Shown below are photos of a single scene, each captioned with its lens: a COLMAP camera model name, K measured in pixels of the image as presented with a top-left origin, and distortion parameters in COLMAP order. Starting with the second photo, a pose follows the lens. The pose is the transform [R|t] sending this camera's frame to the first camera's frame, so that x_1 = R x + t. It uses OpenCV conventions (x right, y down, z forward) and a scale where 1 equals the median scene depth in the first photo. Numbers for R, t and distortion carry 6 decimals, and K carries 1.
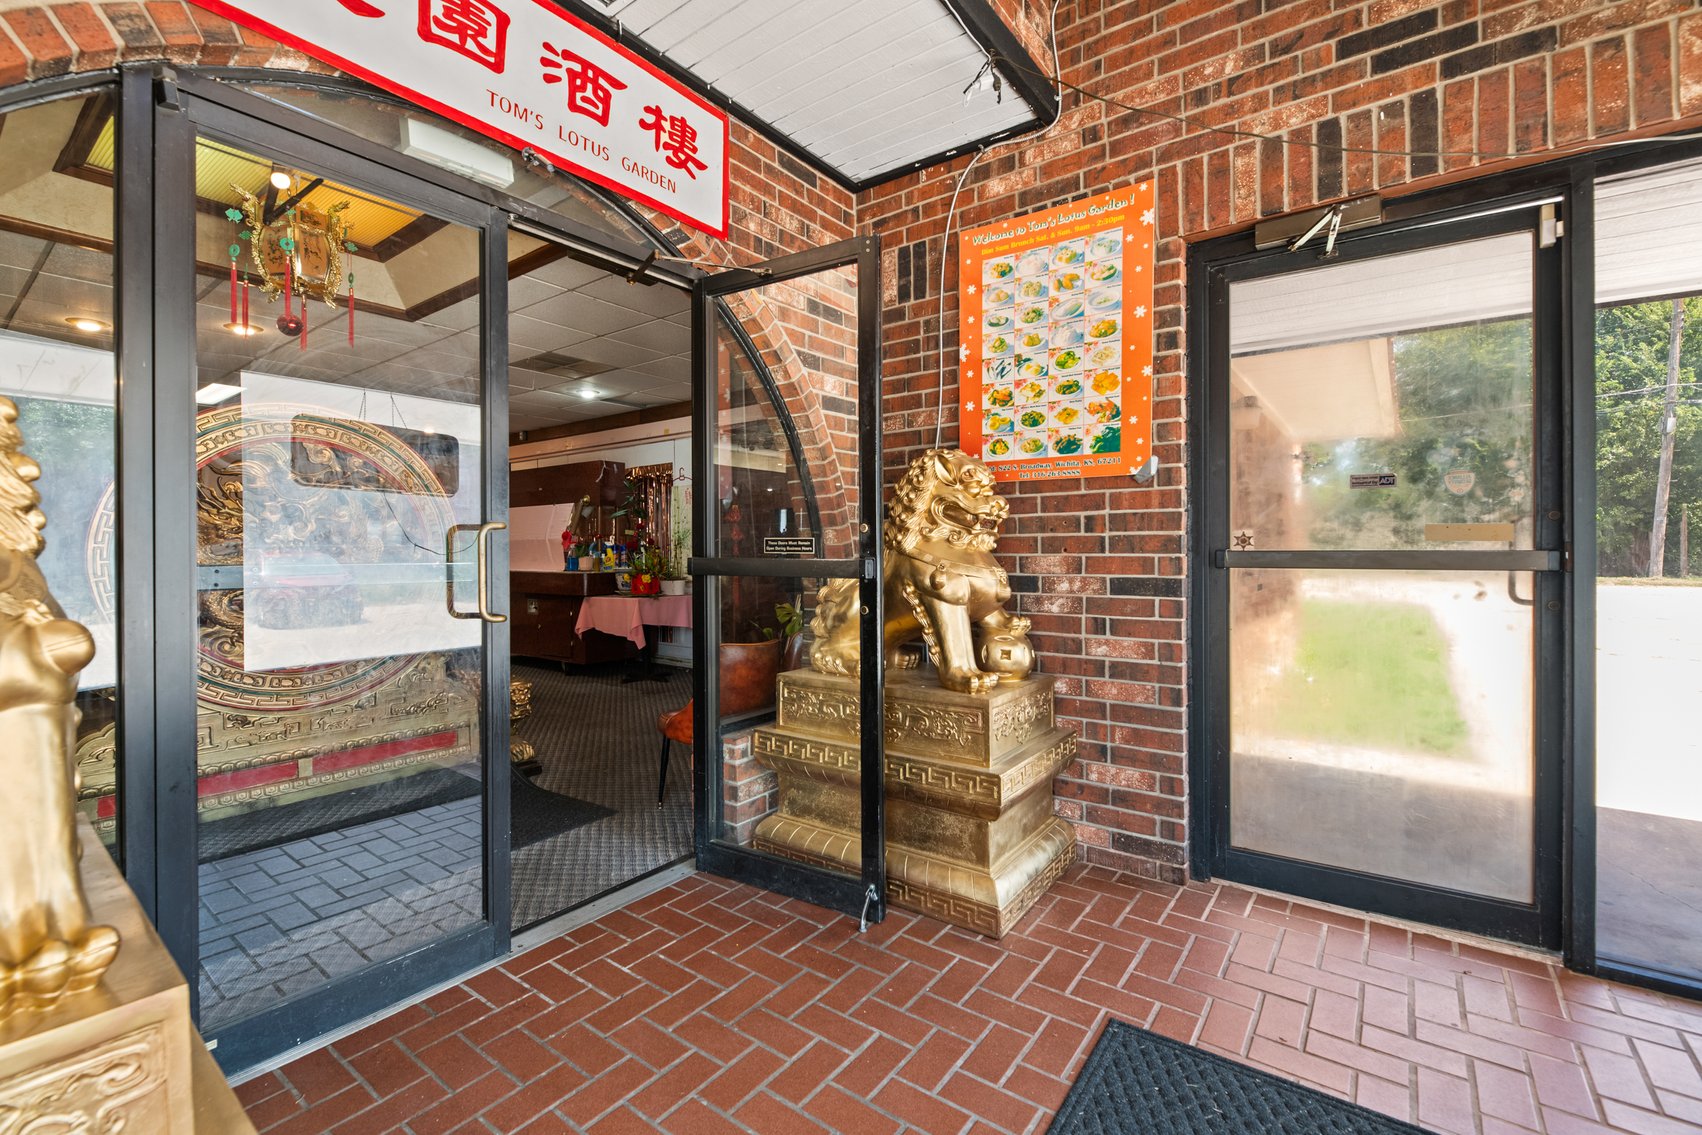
lens RADIAL K [[728.7, 0, 854.3], [0, 728.7, 553.3], [0, 0, 1]] dist [-0.001384, -0.002102]
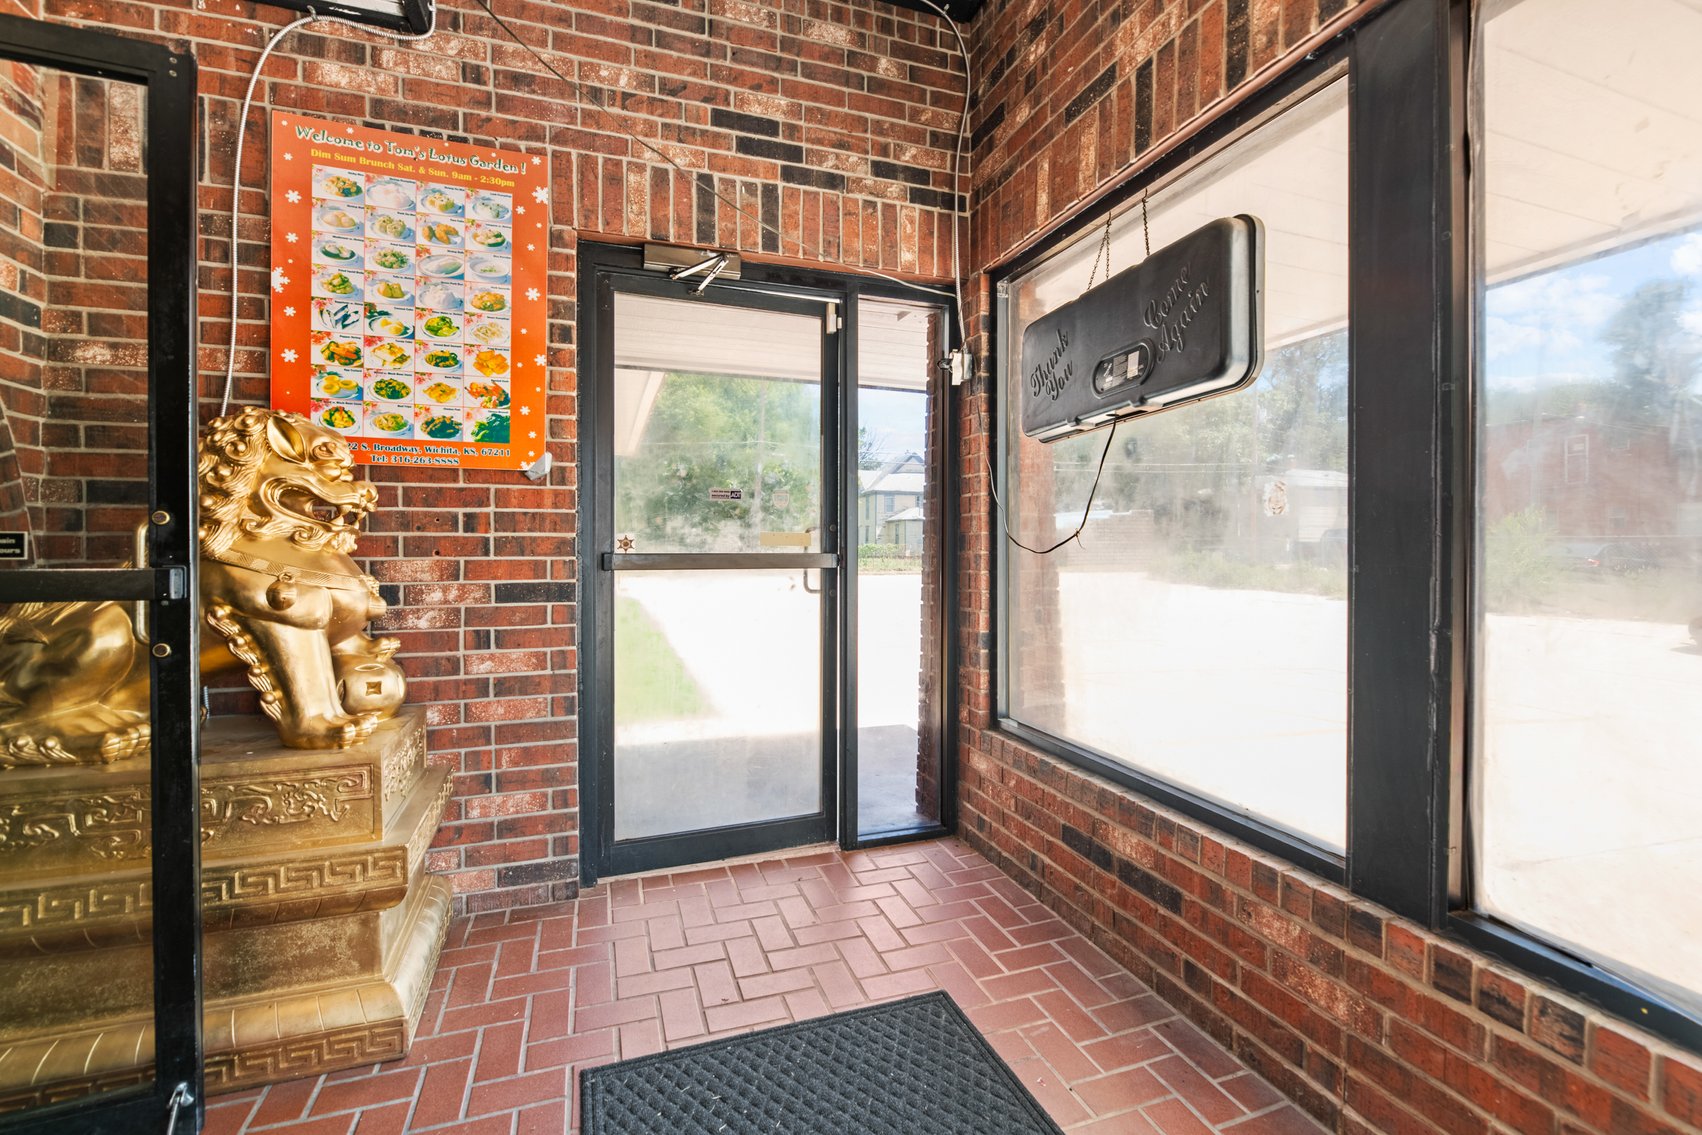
lens RADIAL K [[728.7, 0, 849.1], [0, 728.7, 555.5], [0, 0, 1]] dist [-0.001384, -0.002102]
pose [[0.578459, -0.003311, 0.815705, -0.130154], [0.002067, 0.999995, 0.002594, -0.002606], [-0.815709, 0.000185, 0.578463, 0.141031]]
